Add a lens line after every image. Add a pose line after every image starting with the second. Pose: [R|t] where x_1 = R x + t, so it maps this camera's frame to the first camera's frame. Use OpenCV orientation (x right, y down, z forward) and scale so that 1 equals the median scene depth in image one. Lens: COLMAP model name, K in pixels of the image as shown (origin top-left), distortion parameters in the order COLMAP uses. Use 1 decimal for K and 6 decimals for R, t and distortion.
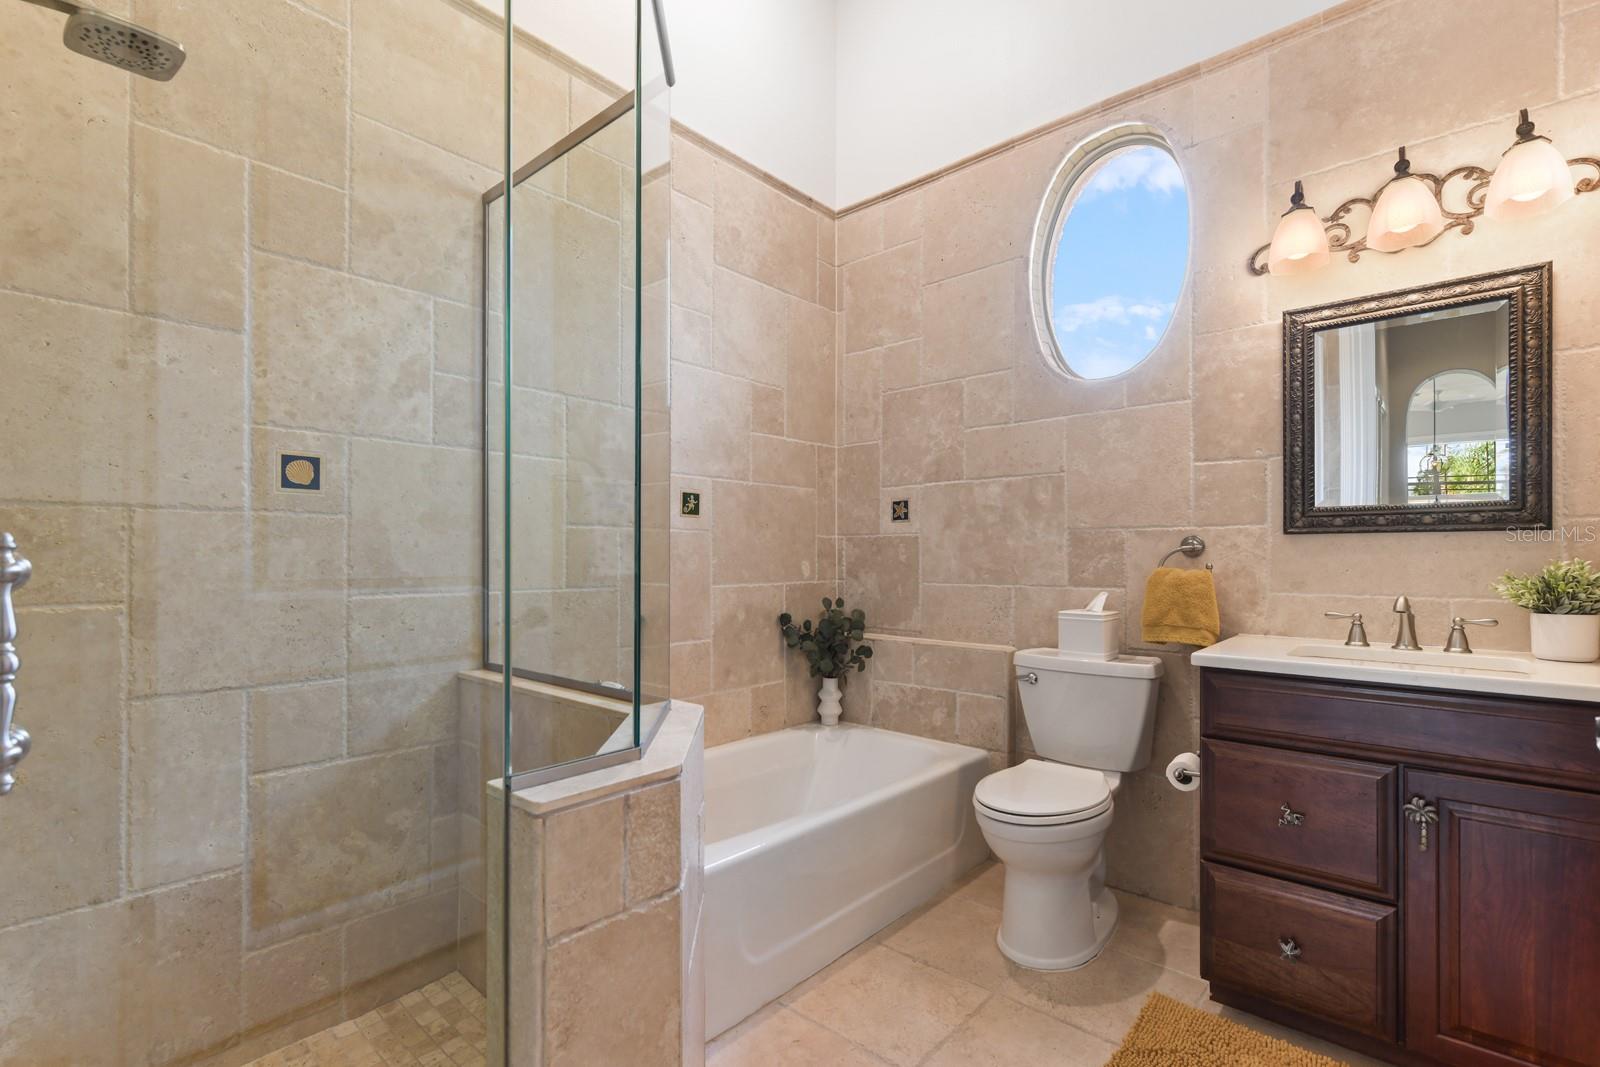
lens RADIAL K [[735.2, 0, 803.7], [0, 735.2, 545.1], [0, 0, 1]] dist [-0.002072, -0.000372]
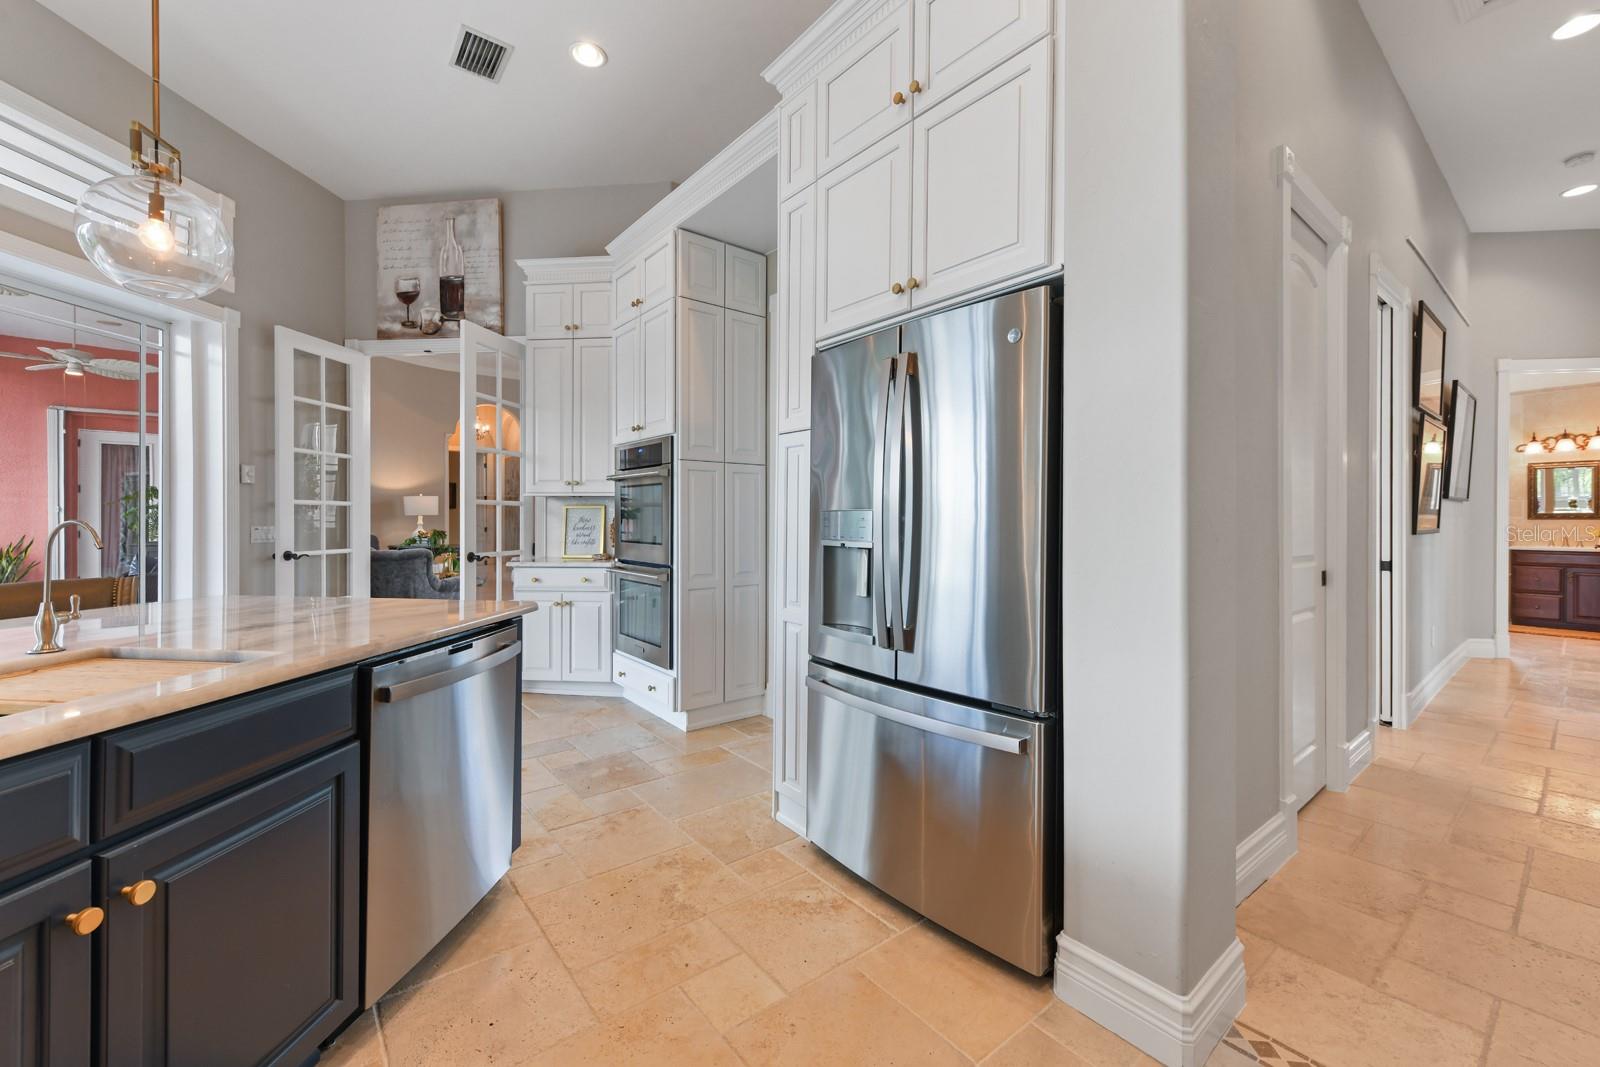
lens RADIAL K [[640.1, 0, 795.9], [0, 640.1, 524.3], [0, 0, 1]] dist [0.002147, 0.000310]
pose [[0.985439, -0.000205, -0.170027, -3.007886], [0.001874, 0.999952, 0.009654, -0.032109], [0.170016, -0.009832, 0.985392, -3.506905]]
